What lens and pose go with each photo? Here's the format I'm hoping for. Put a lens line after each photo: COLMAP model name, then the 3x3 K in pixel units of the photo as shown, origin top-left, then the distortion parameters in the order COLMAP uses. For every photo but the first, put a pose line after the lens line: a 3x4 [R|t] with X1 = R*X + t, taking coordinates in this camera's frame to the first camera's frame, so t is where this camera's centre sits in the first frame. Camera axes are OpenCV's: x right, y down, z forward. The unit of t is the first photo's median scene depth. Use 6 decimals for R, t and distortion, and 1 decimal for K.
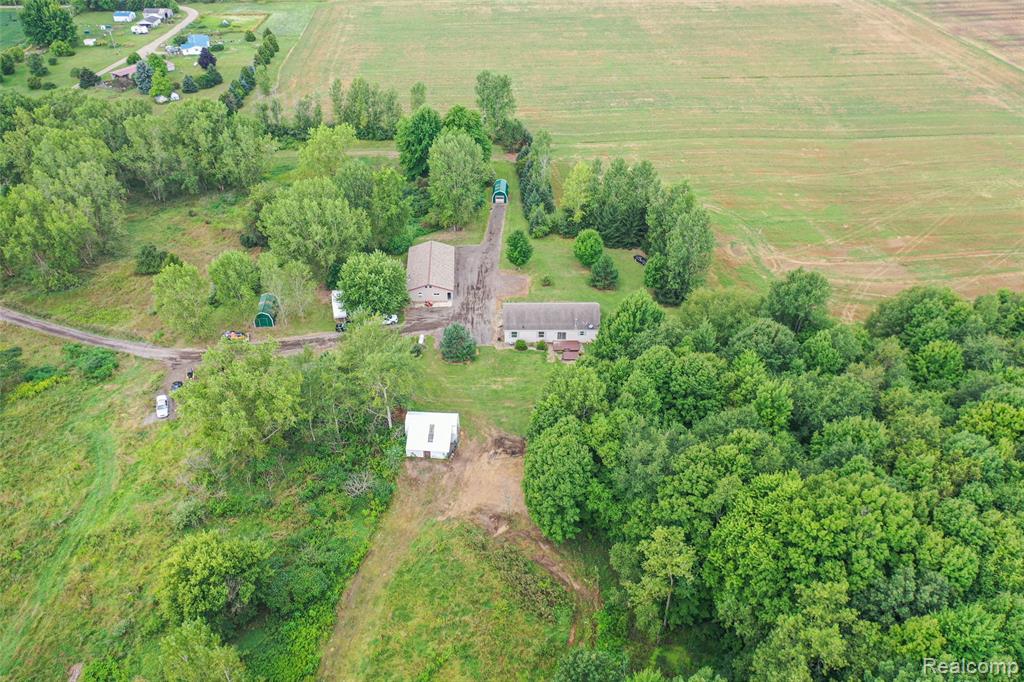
lens RADIAL K [[813.2, 0, 512.0], [0, 813.2, 341.0], [0, 0, 1]] dist [0.009508, 0.004498]
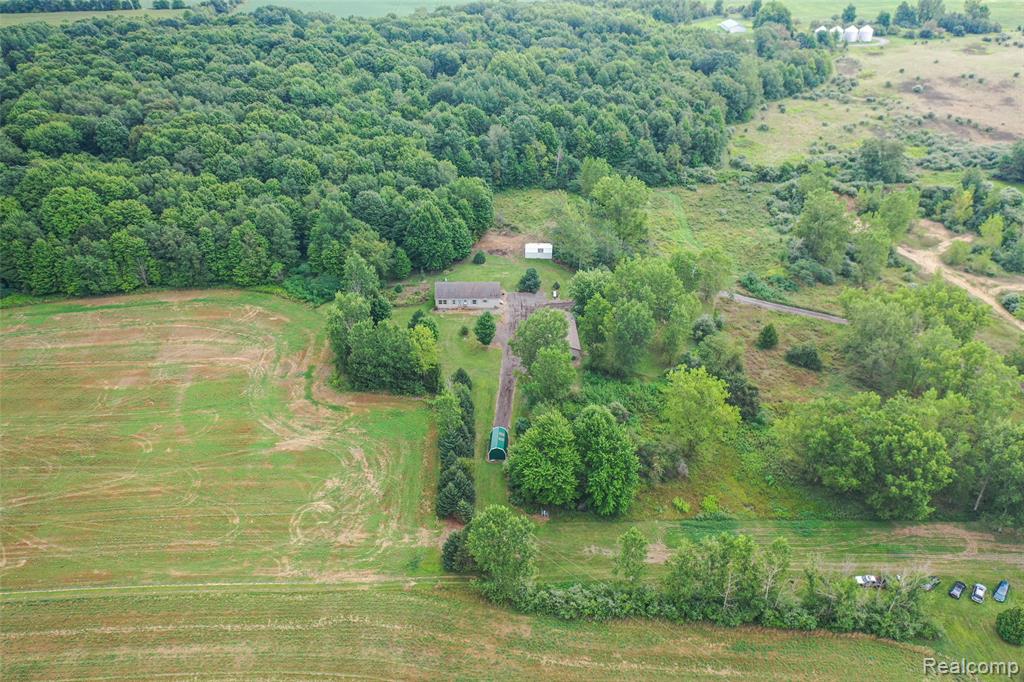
lens RADIAL K [[813.2, 0, 512.0], [0, 813.2, 341.0], [0, 0, 1]] dist [0.009508, 0.004498]
pose [[-0.999868, -0.002471, 0.016034, -0.051646], [0.013916, 0.377396, 0.925947, -1.247379], [-0.008339, 0.926048, -0.377312, 1.507300]]
